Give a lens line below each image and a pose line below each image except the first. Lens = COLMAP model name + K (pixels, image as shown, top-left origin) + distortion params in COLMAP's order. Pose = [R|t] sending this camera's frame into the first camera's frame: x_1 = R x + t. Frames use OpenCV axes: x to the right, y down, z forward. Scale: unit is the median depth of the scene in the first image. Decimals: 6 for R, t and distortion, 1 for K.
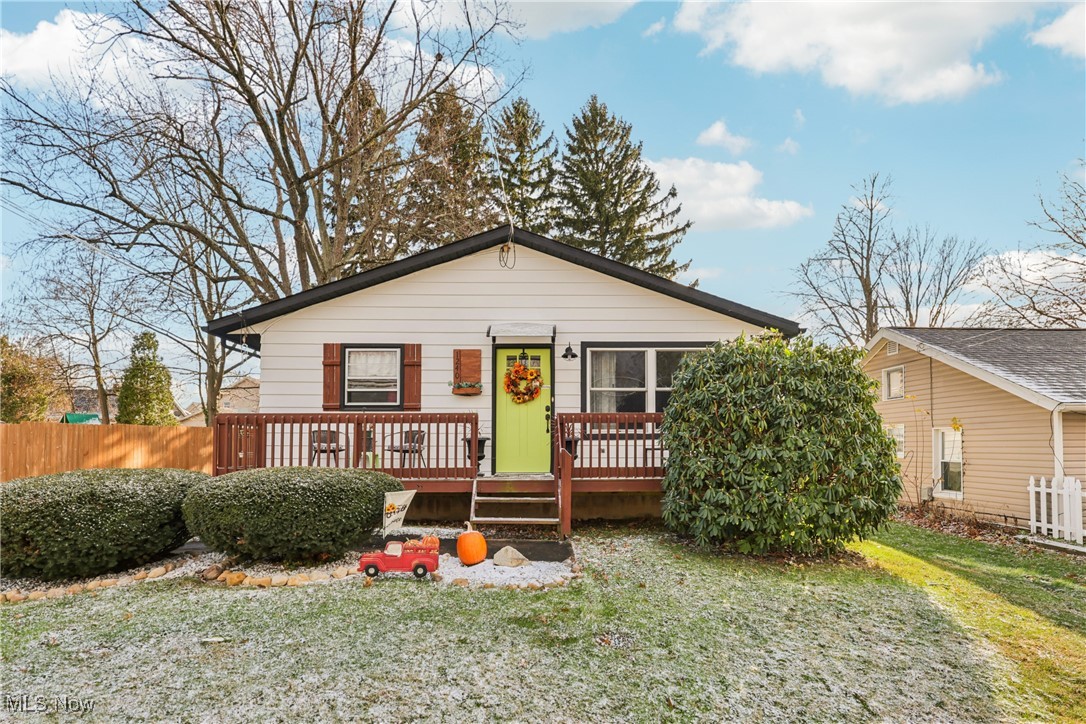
lens RADIAL K [[551.4, 0, 538.6], [0, 551.4, 442.6], [0, 0, 1]] dist [-0.000438, 0.000095]
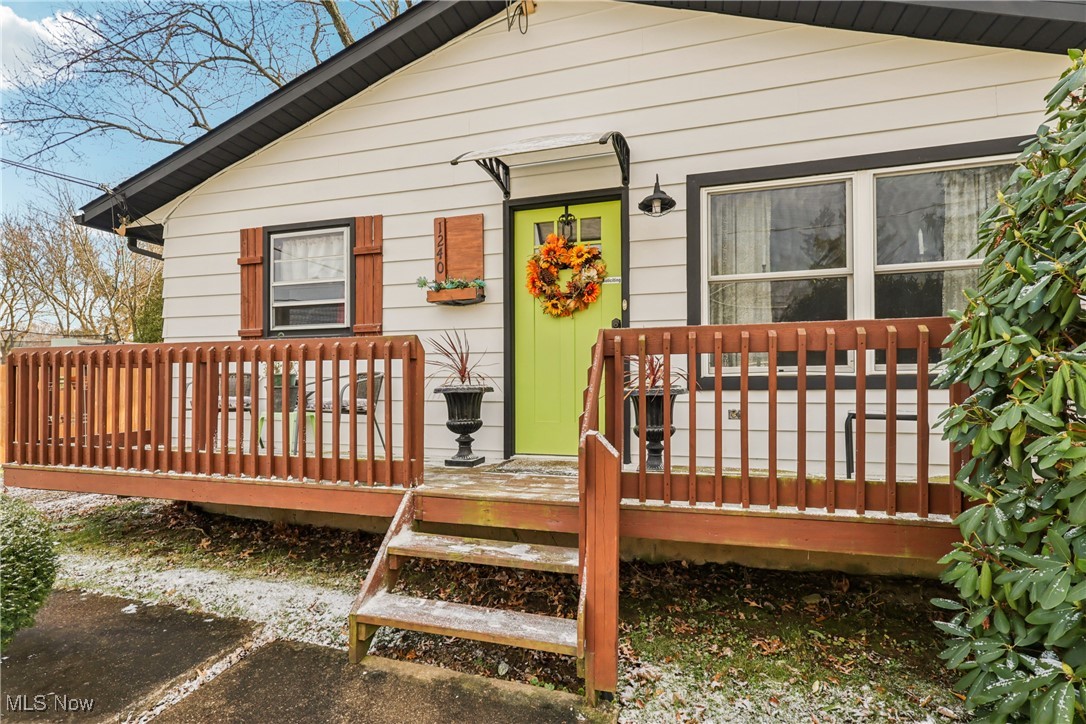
lens RADIAL K [[512.8, 0, 543.7], [0, 512.8, 371.5], [0, 0, 1]] dist [-0.005073, -0.000282]
pose [[0.955409, -0.008378, -0.295166, 0.088005], [0.004304, 0.999886, -0.014450, -0.015741], [0.295253, 0.012535, 0.955337, 0.564634]]
